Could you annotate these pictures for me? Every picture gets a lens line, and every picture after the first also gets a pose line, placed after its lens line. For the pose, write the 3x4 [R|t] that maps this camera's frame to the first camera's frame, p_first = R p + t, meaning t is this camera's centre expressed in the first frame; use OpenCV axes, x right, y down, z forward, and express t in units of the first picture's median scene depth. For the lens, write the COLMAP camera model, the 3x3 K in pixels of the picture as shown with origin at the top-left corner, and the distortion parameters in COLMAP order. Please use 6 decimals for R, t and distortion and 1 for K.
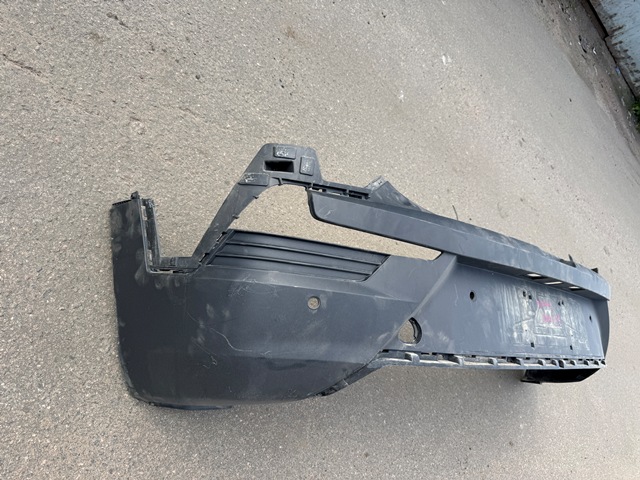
lens RADIAL K [[457.6, 0, 330.6], [0, 457.6, 240.1], [0, 0, 1]] dist [-0.009188, -0.002890]
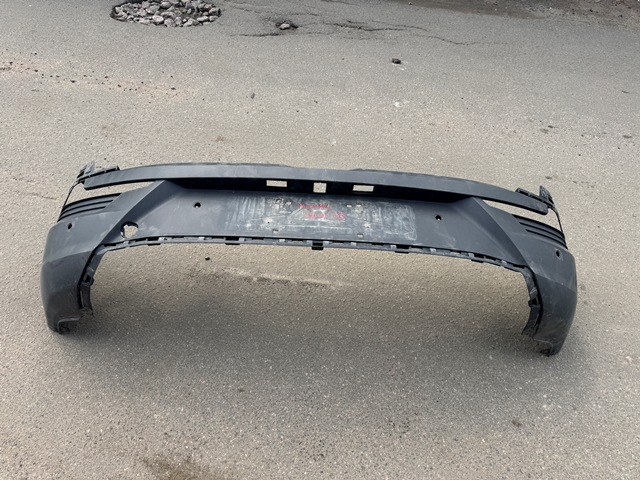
lens RADIAL K [[443.7, 0, 320.0], [0, 443.7, 240.0], [0, 0, 1]] dist [0.021765, -0.029169]
pose [[0.760238, -0.387149, -0.521683, 1.123961], [0.150221, 0.886028, -0.438621, 0.772711], [0.632037, 0.255089, 0.731750, 0.259088]]
